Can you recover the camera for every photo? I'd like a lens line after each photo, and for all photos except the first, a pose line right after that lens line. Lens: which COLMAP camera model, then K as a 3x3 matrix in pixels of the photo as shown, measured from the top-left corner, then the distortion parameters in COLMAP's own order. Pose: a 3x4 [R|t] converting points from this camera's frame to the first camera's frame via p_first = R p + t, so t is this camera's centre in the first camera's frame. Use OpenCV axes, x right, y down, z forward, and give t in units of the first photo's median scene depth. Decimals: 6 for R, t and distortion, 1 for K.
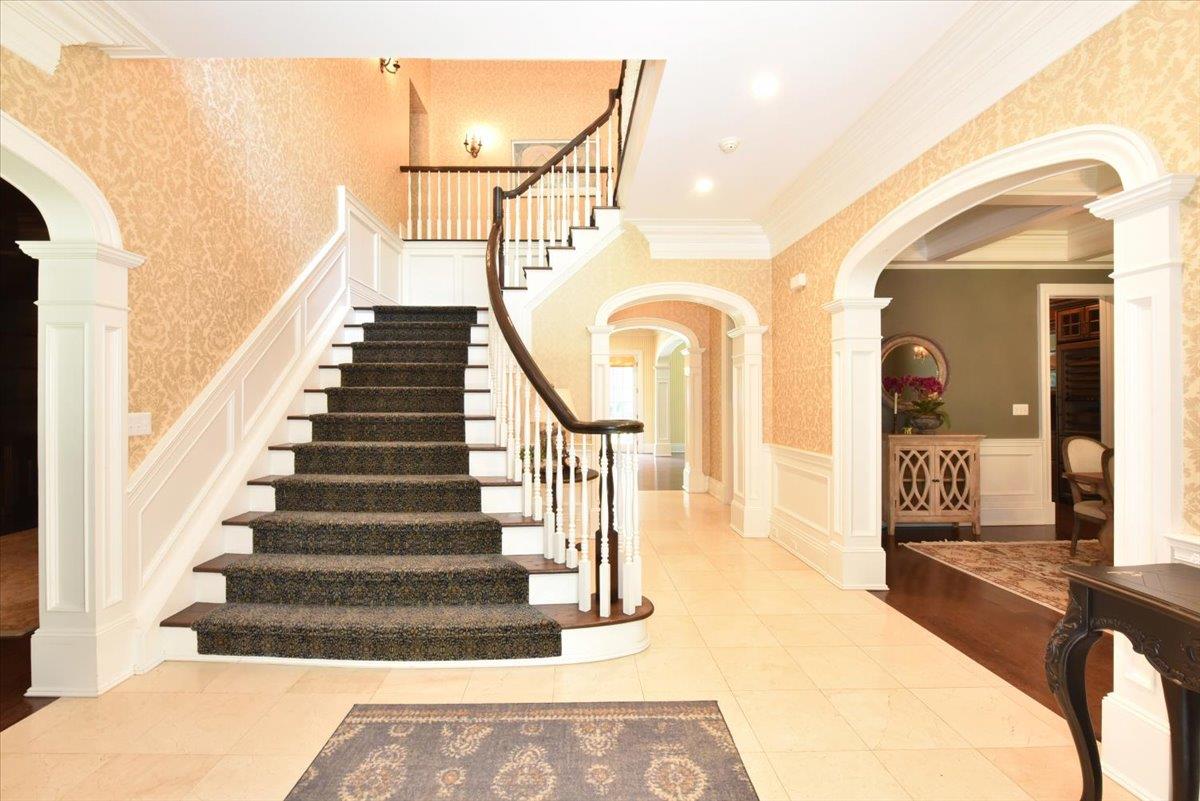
lens RADIAL K [[501.0, 0, 575.7], [0, 501.0, 395.0], [0, 0, 1]] dist [-0.003679, -0.000099]
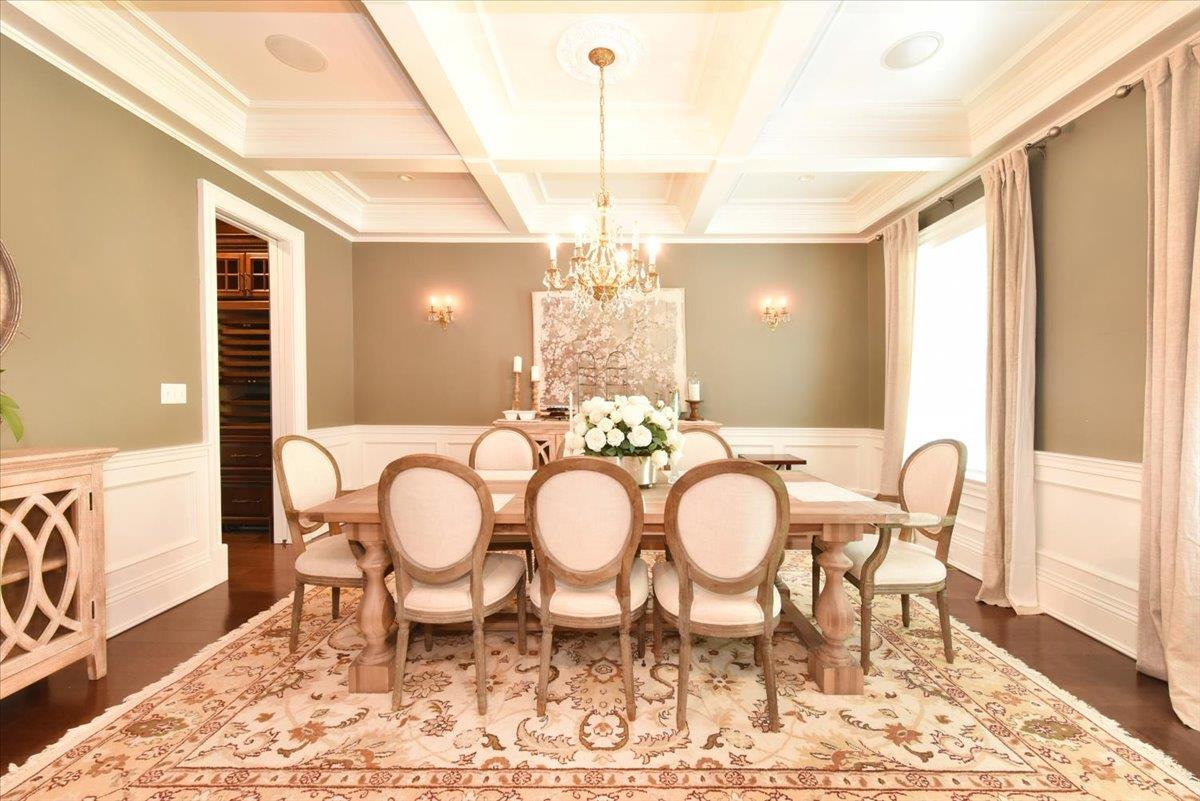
lens RADIAL K [[501.0, 0, 592.9], [0, 501.0, 403.0], [0, 0, 1]] dist [-0.003679, -0.000099]
pose [[0.067463, -0.014098, 0.997622, 0.502155], [-0.007605, 0.999864, 0.014644, 0.037900], [-0.997693, -0.008575, 0.067347, 0.677989]]
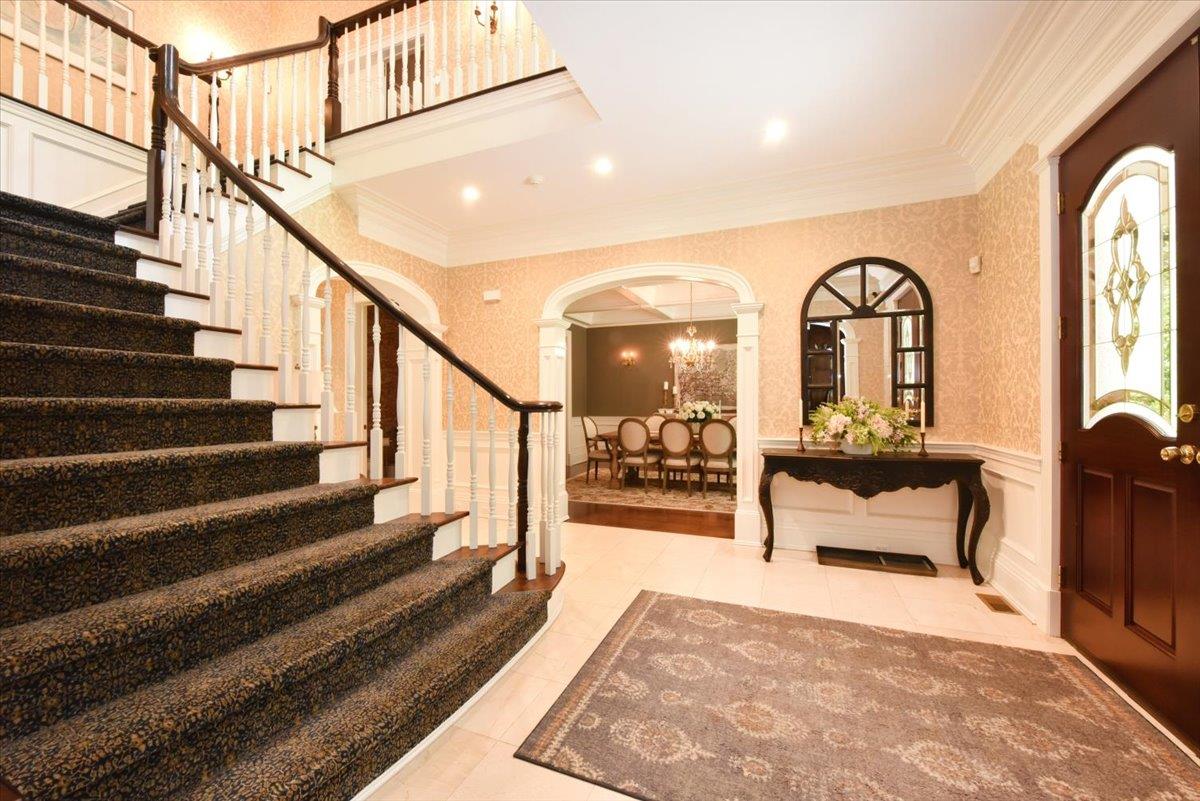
lens RADIAL K [[485.7, 0, 595.6], [0, 485.7, 400.2], [0, 0, 1]] dist [-0.000747, -0.000211]
pose [[0.388685, 0.002097, 0.921368, -0.619241], [0.000800, 0.999996, -0.002614, 0.038568], [-0.921370, 0.001753, 0.388682, 0.333435]]
